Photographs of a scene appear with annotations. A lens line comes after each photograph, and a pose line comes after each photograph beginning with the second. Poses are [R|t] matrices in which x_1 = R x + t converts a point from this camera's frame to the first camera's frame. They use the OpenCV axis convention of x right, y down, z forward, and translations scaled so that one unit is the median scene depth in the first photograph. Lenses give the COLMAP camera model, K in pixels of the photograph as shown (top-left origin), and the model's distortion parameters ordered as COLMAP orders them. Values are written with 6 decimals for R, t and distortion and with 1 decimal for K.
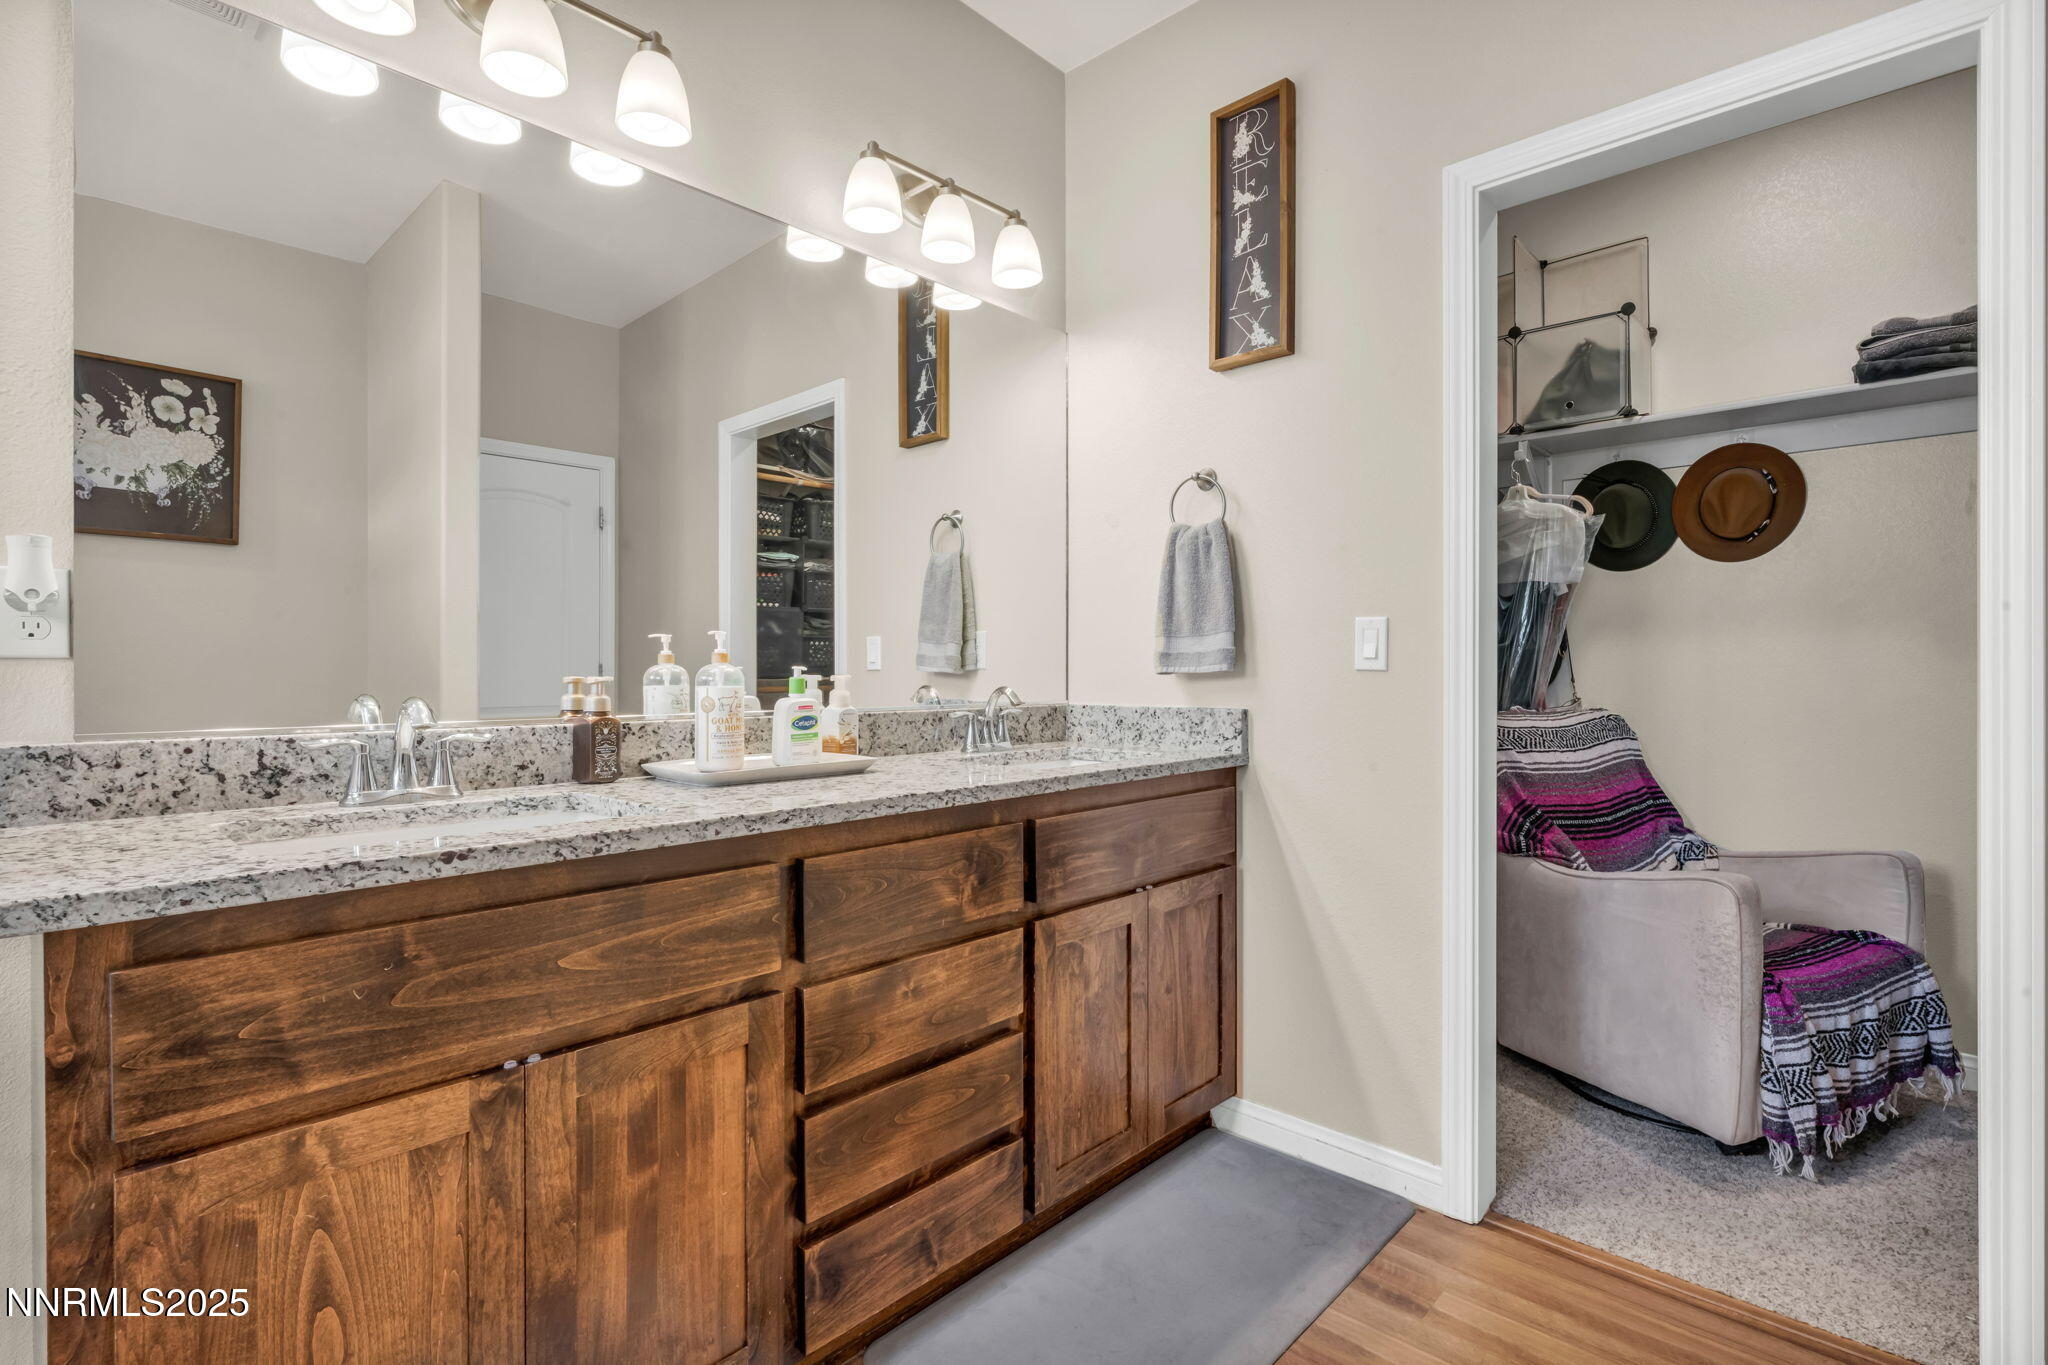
lens RADIAL K [[957.6, 0, 1025.6], [0, 957.6, 665.6], [0, 0, 1]] dist [0.001640, 0.000028]
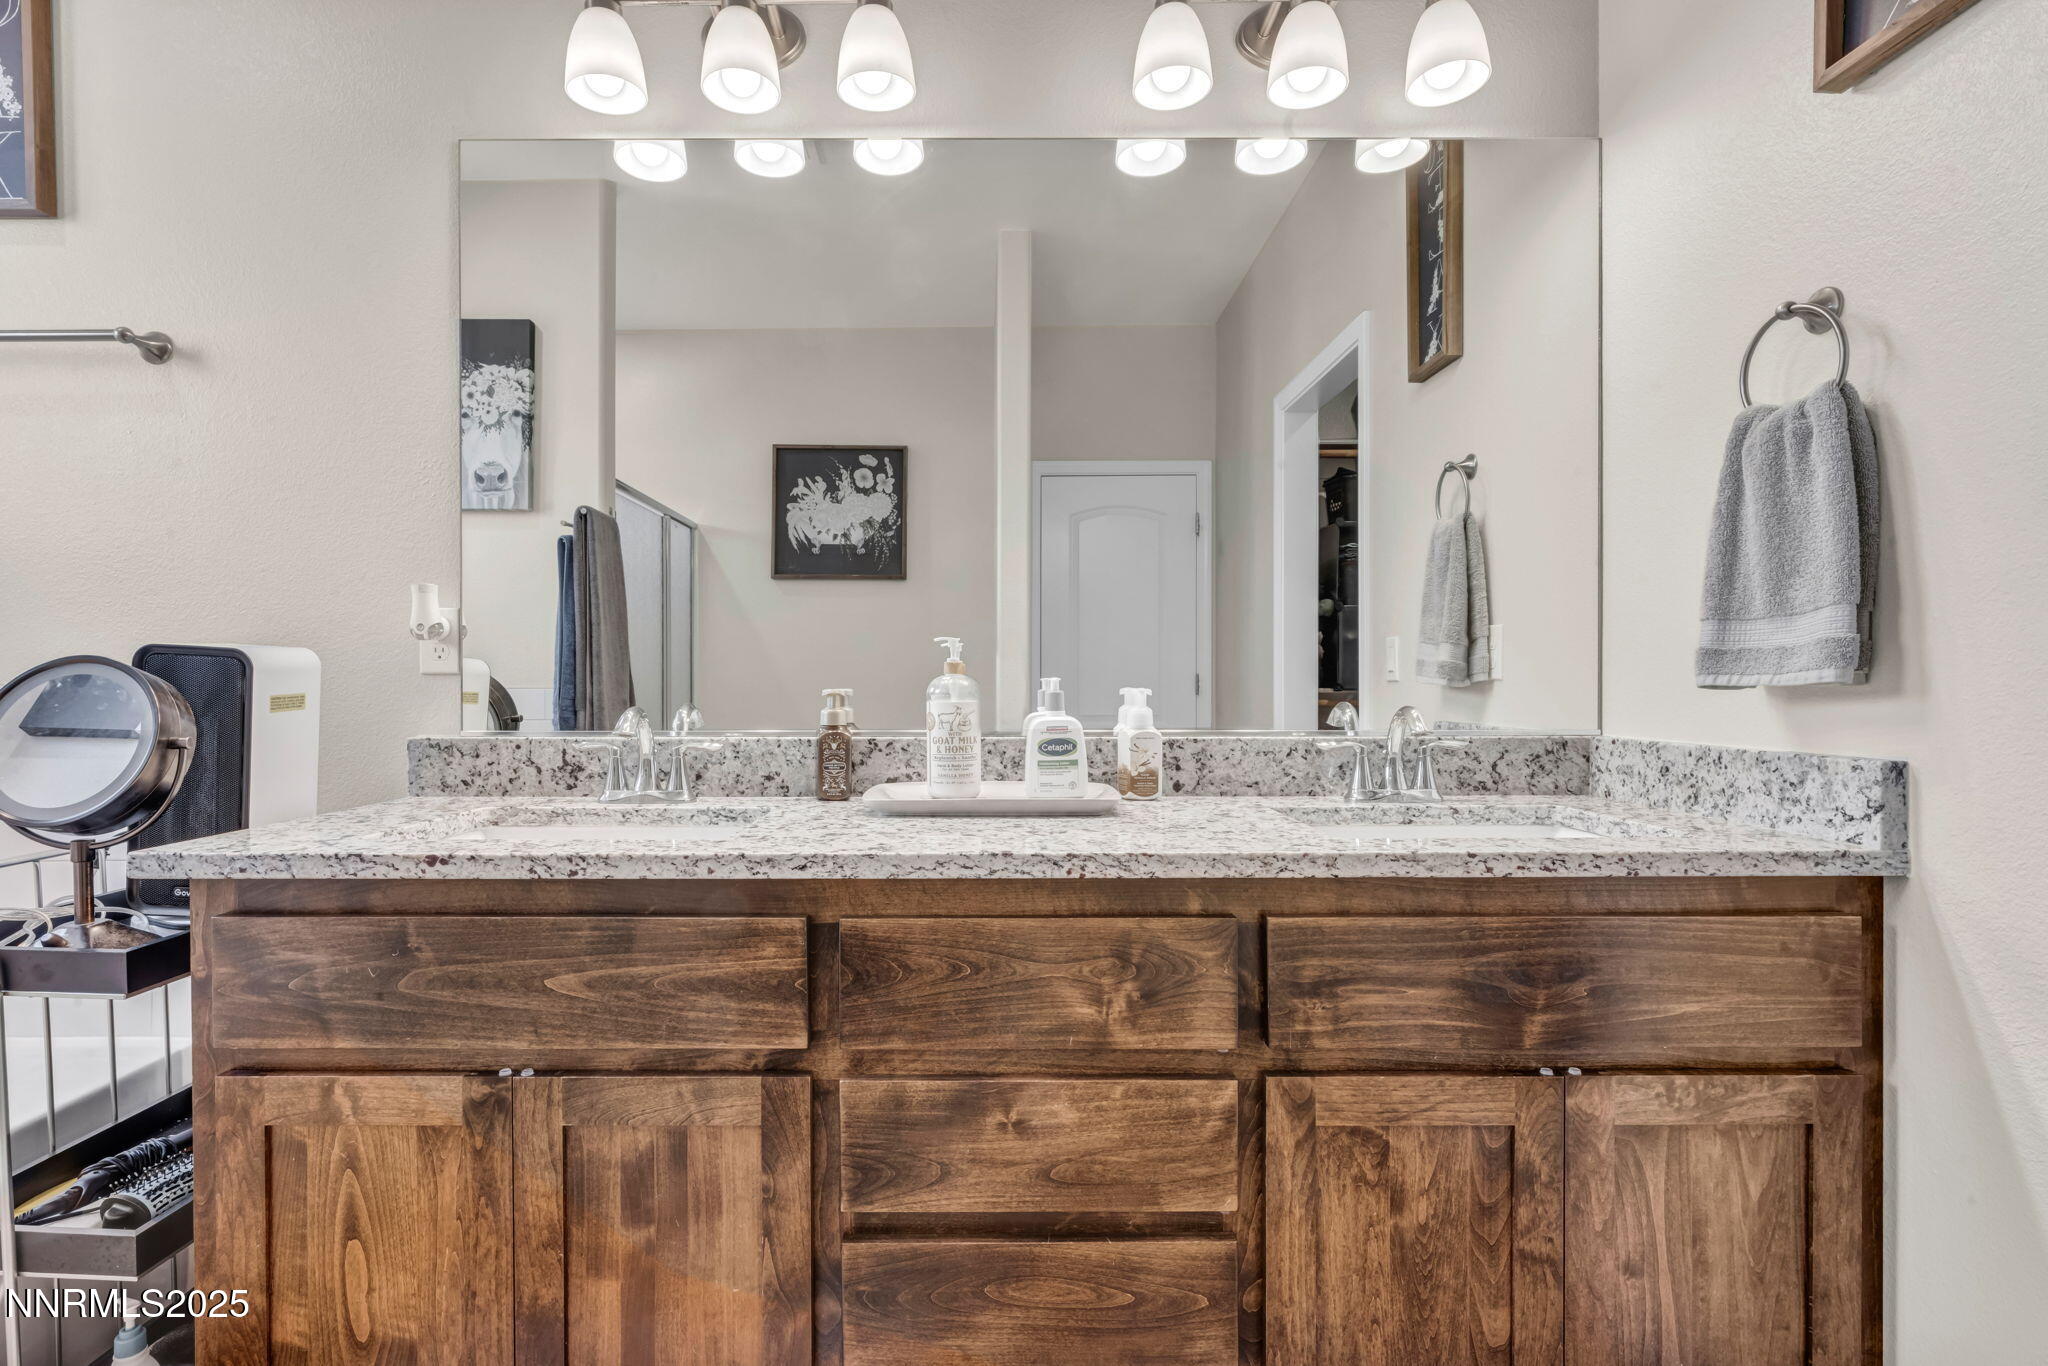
lens RADIAL K [[986.6, 0, 1024.0], [0, 986.6, 683.0], [0, 0, 1]] dist [-0.000468, 0.000254]
pose [[0.686237, 0.000715, -0.727378, 0.495446], [0.004701, 0.999974, 0.005418, 0.001434], [0.727363, -0.007137, 0.686216, 0.569516]]
